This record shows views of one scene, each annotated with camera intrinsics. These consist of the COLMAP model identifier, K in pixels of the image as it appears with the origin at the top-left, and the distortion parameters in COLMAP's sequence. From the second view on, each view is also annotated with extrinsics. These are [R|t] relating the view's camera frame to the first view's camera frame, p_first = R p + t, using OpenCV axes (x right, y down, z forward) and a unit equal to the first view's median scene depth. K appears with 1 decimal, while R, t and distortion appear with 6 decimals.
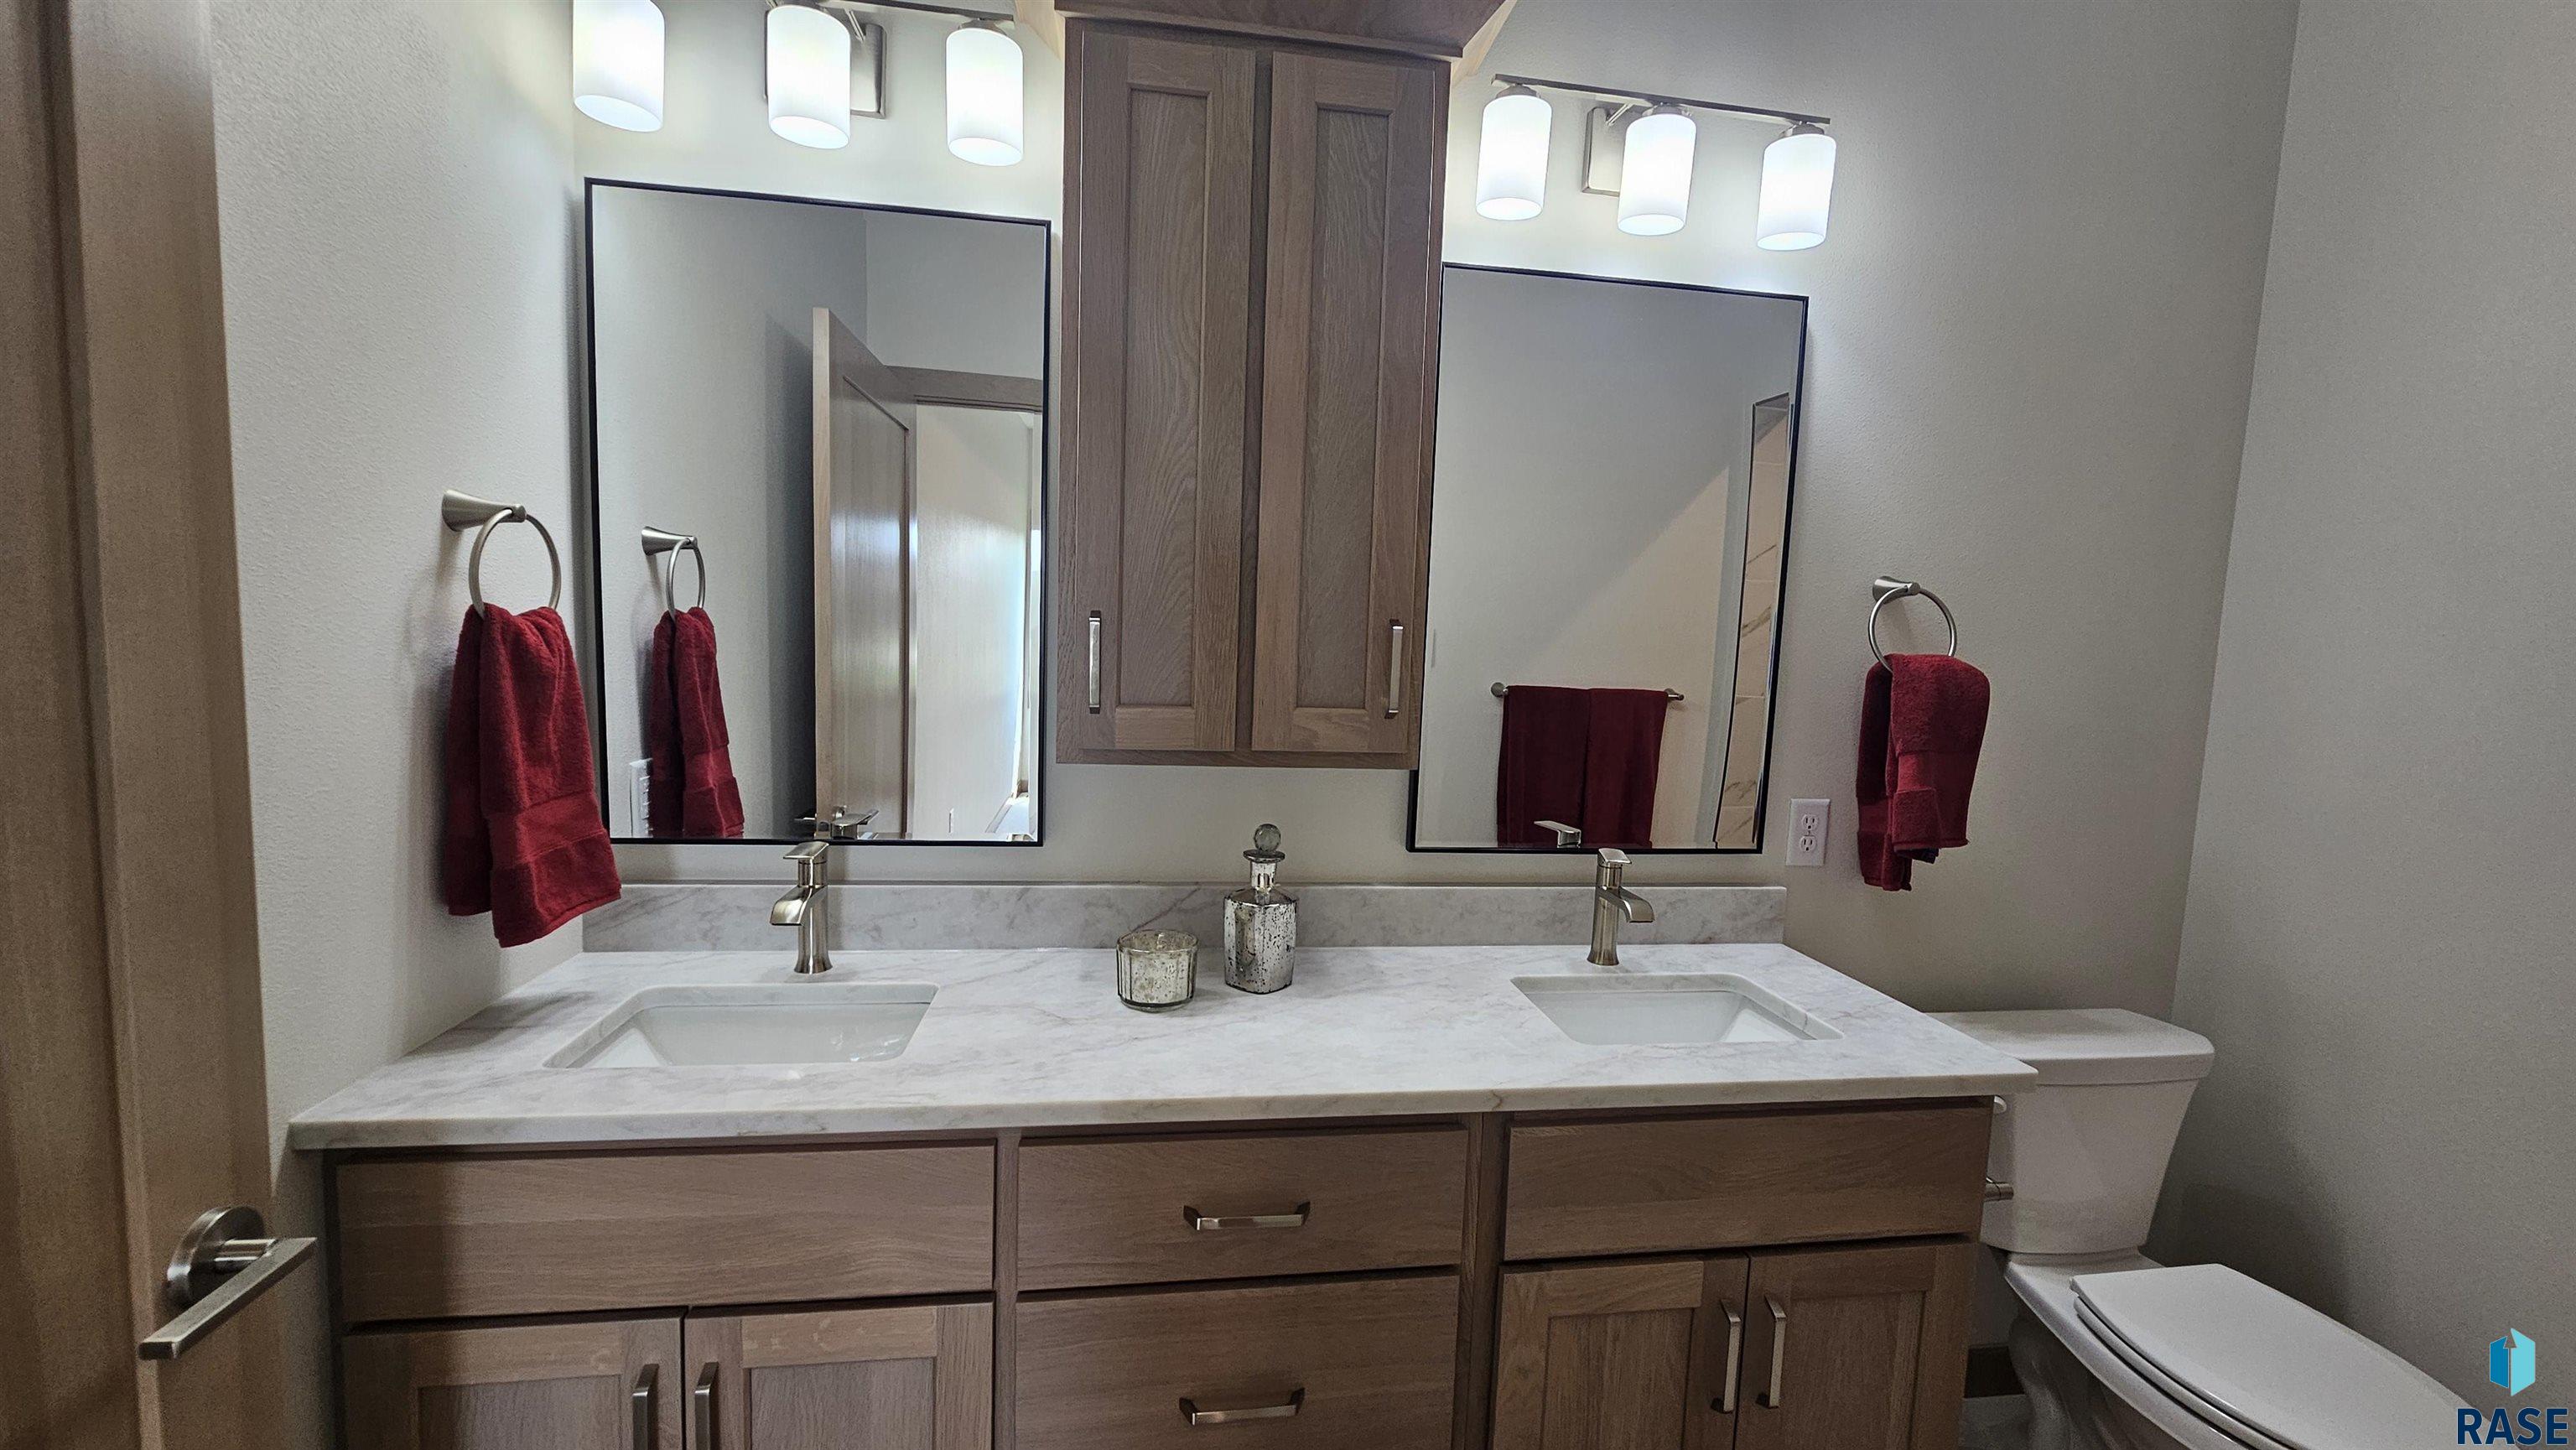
lens RADIAL K [[1048.6, 0, 1287.0], [0, 1048.6, 730.7], [0, 0, 1]] dist [-0.004814, 0.000079]
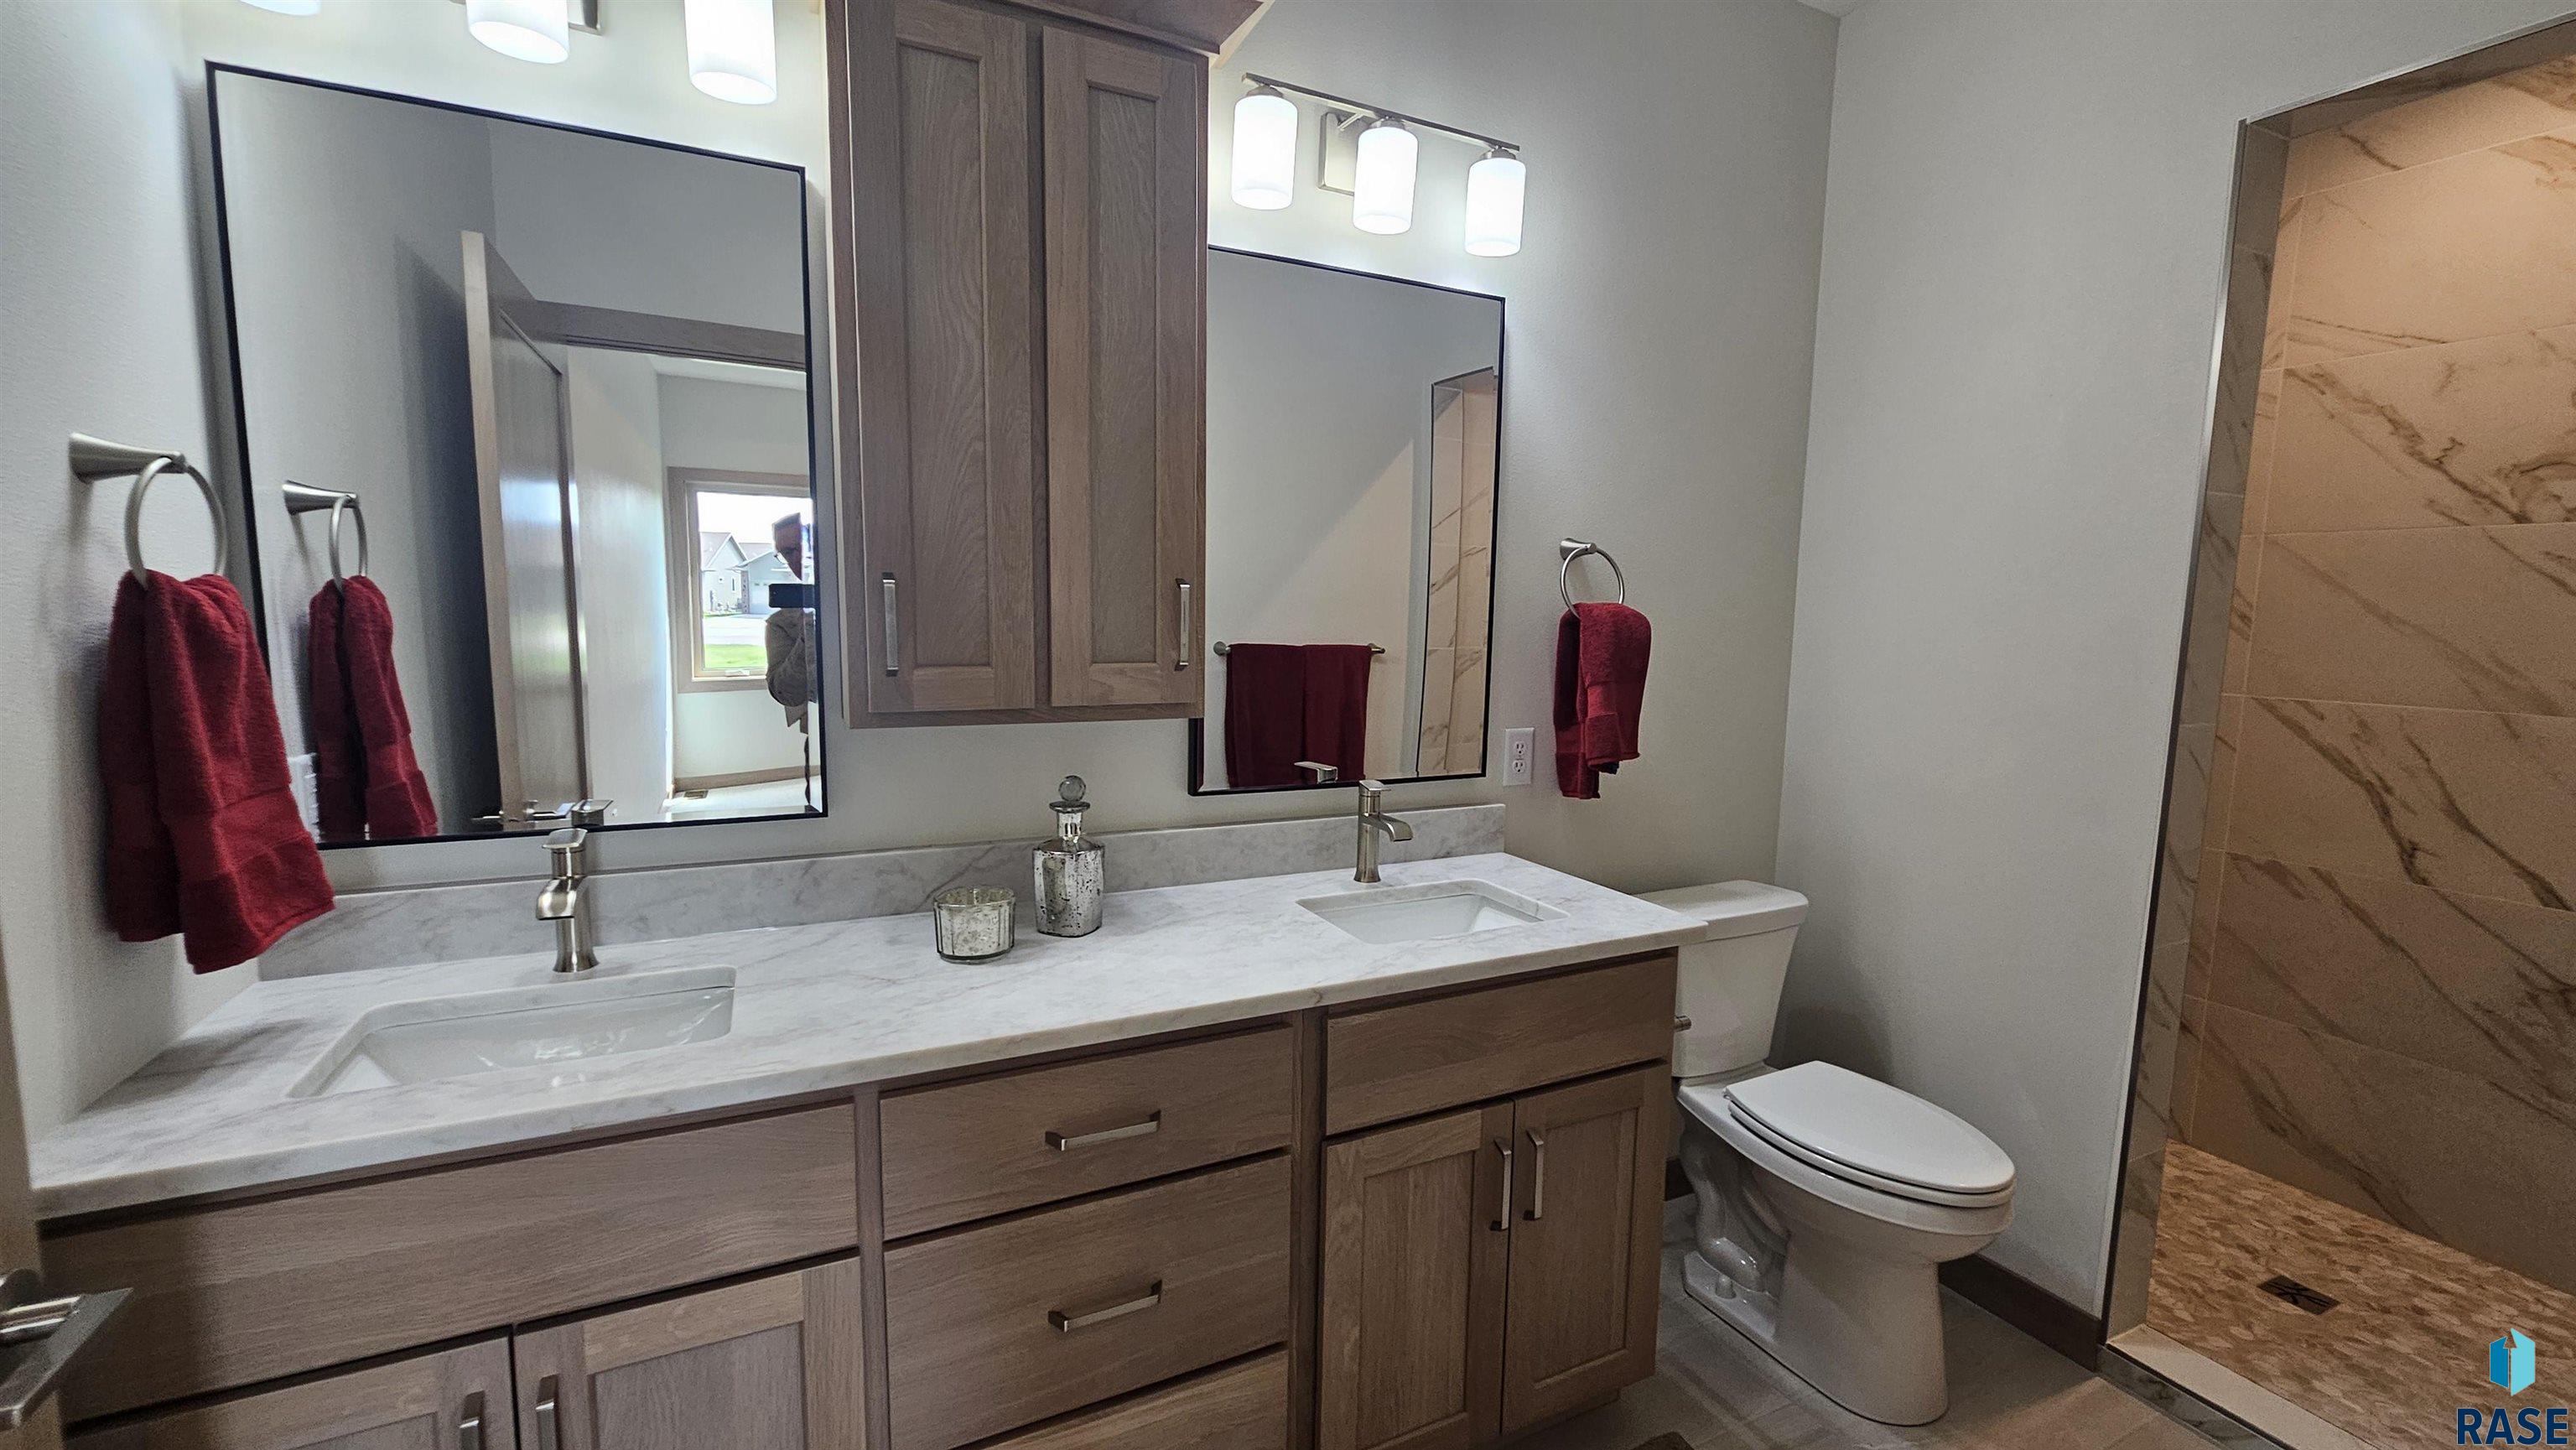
lens RADIAL K [[1048.6, 0, 1284.8], [0, 1048.6, 725.2], [0, 0, 1]] dist [-0.004814, 0.000079]
pose [[0.954506, -0.052986, 0.293445, -0.120104], [0.045537, 0.998445, 0.032162, 0.014432], [-0.294693, -0.017337, 0.955435, -0.060563]]
